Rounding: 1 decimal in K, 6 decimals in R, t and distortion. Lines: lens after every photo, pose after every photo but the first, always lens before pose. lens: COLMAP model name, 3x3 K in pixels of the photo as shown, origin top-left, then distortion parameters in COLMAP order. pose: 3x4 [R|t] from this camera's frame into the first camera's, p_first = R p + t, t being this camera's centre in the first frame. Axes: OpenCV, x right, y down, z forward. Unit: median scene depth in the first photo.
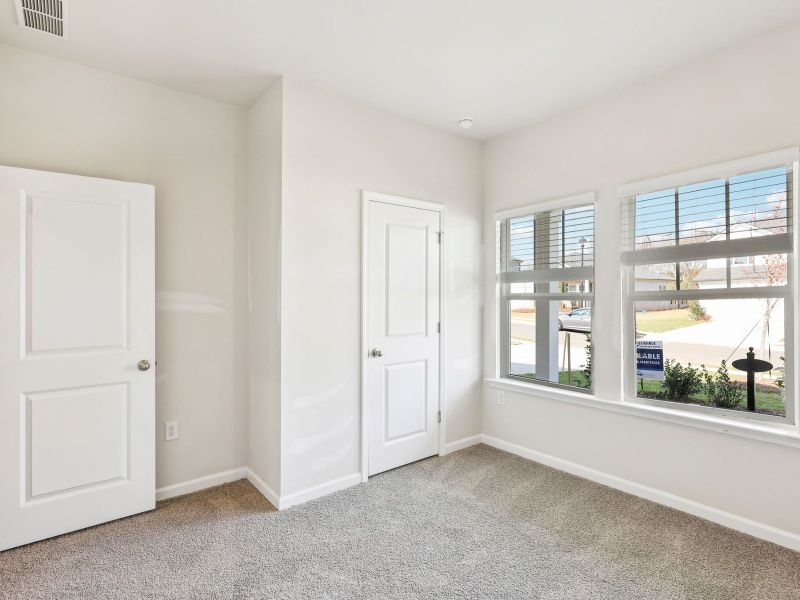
lens RADIAL K [[415.6, 0, 400.7], [0, 415.6, 297.9], [0, 0, 1]] dist [-0.000340, 0.000588]
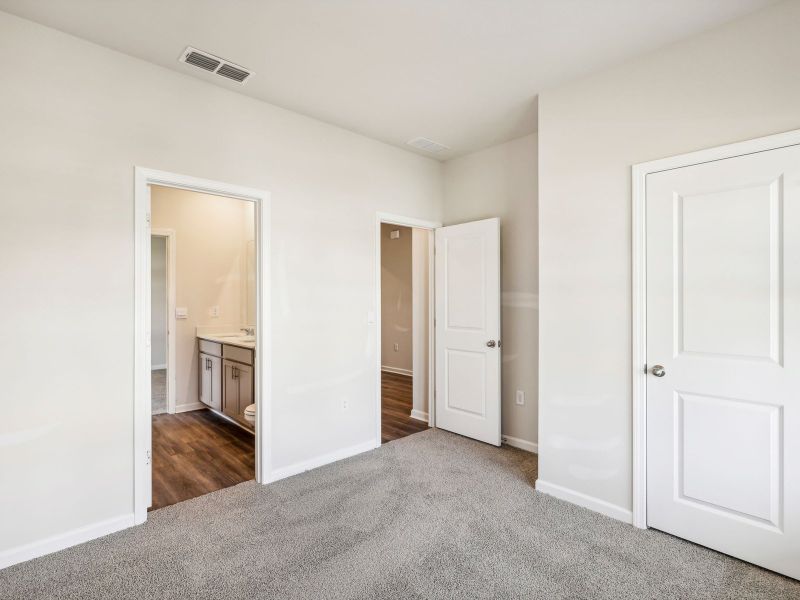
lens RADIAL K [[415.6, 0, 400.7], [0, 415.6, 297.9], [0, 0, 1]] dist [-0.000340, 0.000588]
pose [[0.076268, 0.008281, -0.997053, 0.706764], [-0.001980, 0.999965, 0.008154, -0.007001], [0.997085, 0.001353, 0.076282, 0.502977]]
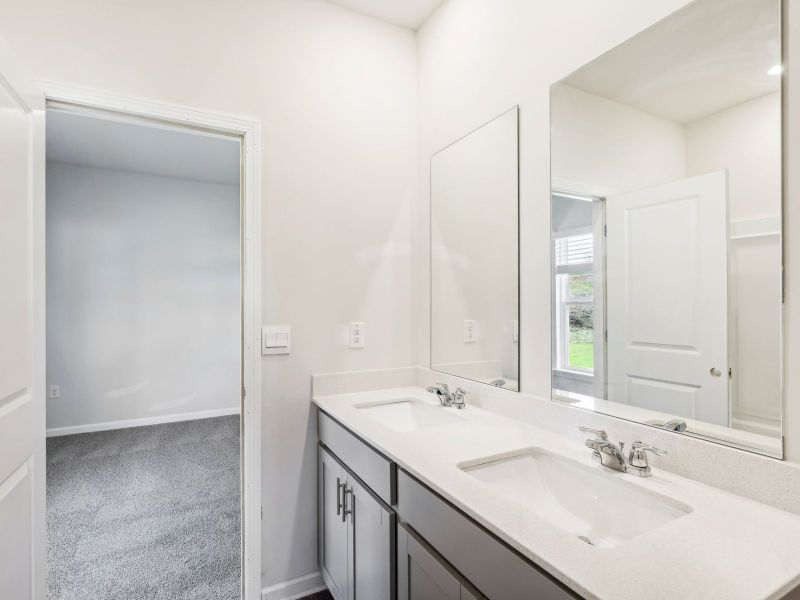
lens RADIAL K [[415.6, 0, 400.7], [0, 415.6, 297.9], [0, 0, 1]] dist [-0.000340, 0.000588]
pose [[-0.184855, -0.018092, -0.982599, 0.435624], [0.006799, 0.999783, -0.019688, -0.000927], [0.982742, -0.010320, -0.184692, 0.396966]]
